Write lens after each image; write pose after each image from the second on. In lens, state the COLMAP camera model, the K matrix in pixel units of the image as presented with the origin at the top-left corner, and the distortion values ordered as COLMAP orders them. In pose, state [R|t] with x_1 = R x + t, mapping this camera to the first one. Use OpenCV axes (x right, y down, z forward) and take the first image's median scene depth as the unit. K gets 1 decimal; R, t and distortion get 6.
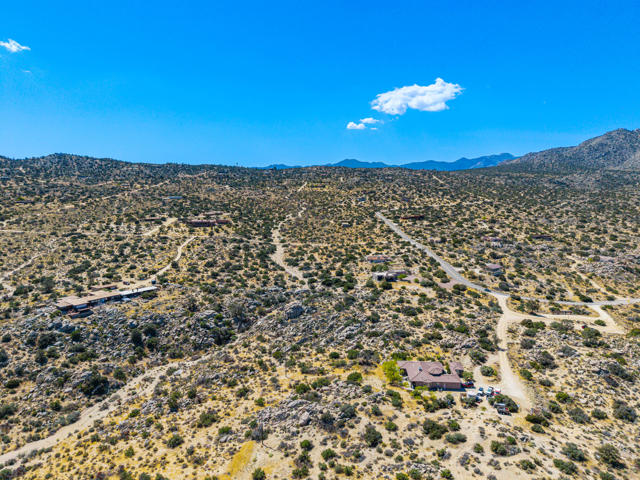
lens RADIAL K [[425.8, 0, 320.5], [0, 425.8, 241.7], [0, 0, 1]] dist [0.028670, -0.028990]
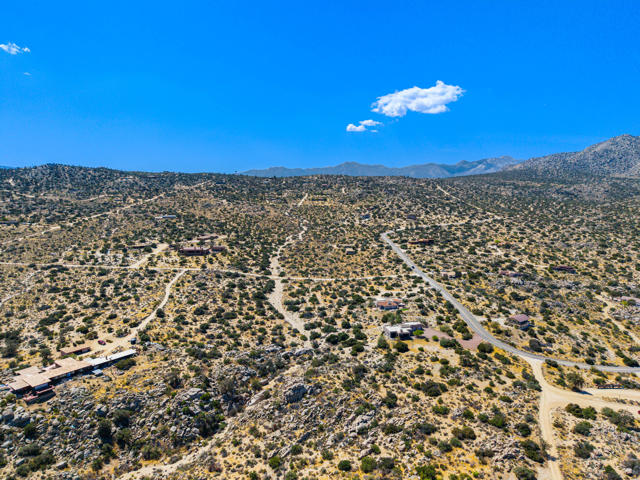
lens RADIAL K [[427.1, 0, 321.2], [0, 427.1, 243.7], [0, 0, 1]] dist [0.011083, -0.003673]
pose [[0.999999, -0.000117, 0.001383, -0.007321], [0.000117, 1.000000, -0.000162, -0.084973], [-0.001383, 0.000162, 0.999999, 0.105066]]
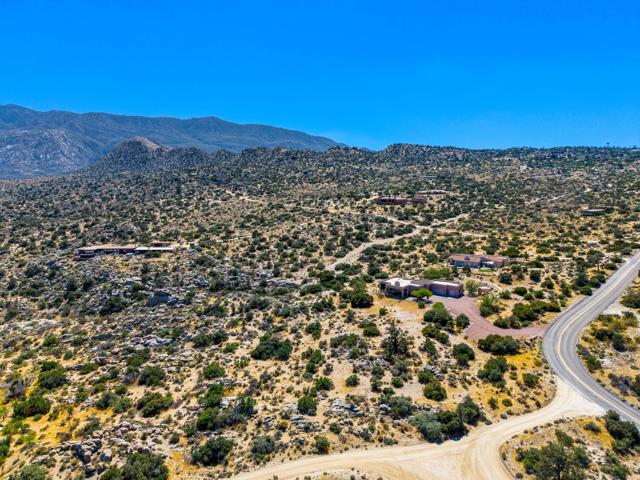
lens RADIAL K [[425.1, 0, 321.0], [0, 425.1, 240.7], [0, 0, 1]] dist [0.037499, -0.042468]
pose [[0.634132, 0.105379, -0.766010, 0.415908], [-0.098150, 0.993626, 0.055440, 0.003759], [0.766970, 0.040028, 0.640433, 0.496887]]
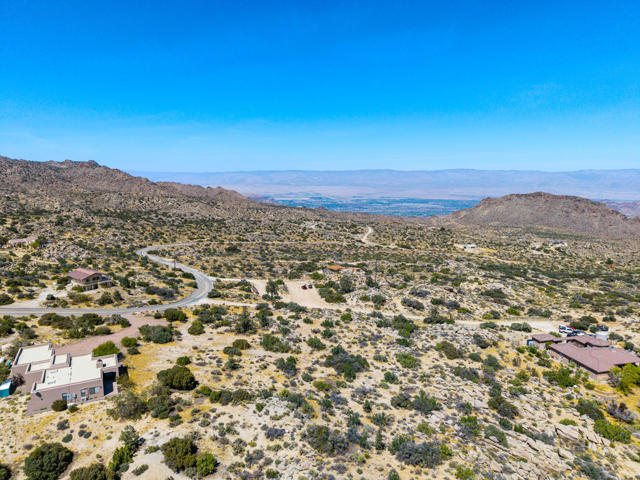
lens RADIAL K [[425.1, 0, 321.0], [0, 425.1, 240.7], [0, 0, 1]] dist [0.037499, -0.042468]
pose [[-0.286548, -0.149670, 0.946303, -0.137176], [0.120545, 0.974240, 0.190591, -0.039079], [-0.950452, 0.168685, -0.261125, 0.771128]]
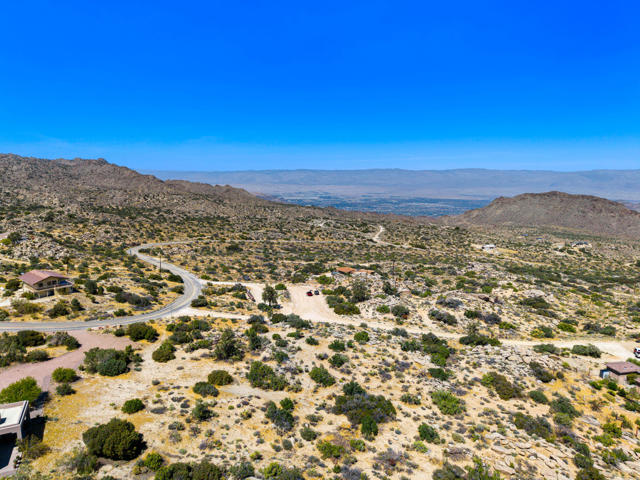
lens RADIAL K [[425.1, 0, 321.0], [0, 425.1, 240.7], [0, 0, 1]] dist [0.037499, -0.042468]
pose [[-0.265827, -0.152862, 0.951824, -0.053529], [0.118368, 0.974702, 0.189594, -0.020488], [-0.956726, 0.163065, -0.241008, 0.748098]]
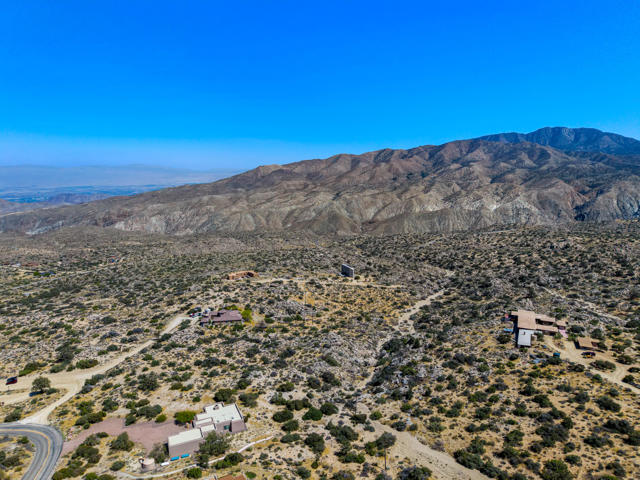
lens RADIAL K [[425.8, 0, 320.5], [0, 425.8, 241.7], [0, 0, 1]] dist [0.028670, -0.028990]
pose [[-0.974067, 0.044741, -0.221793, 0.117842], [-0.024766, 0.953281, 0.301068, -0.236848], [0.224901, 0.298753, -0.927451, 1.229809]]
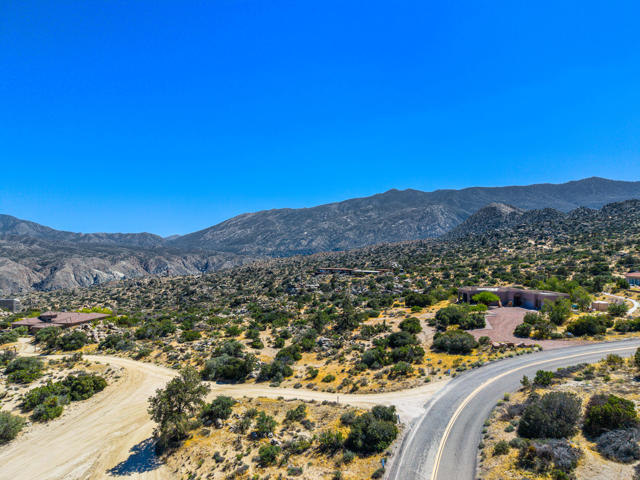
lens RADIAL K [[424.0, 0, 320.7], [0, 424.0, 238.3], [0, 0, 1]] dist [0.061476, -0.087733]
pose [[-0.136462, -0.030785, -0.990167, 0.487882], [-0.123239, 0.992280, -0.013866, 0.045110], [0.982950, 0.120135, -0.139202, 0.765070]]
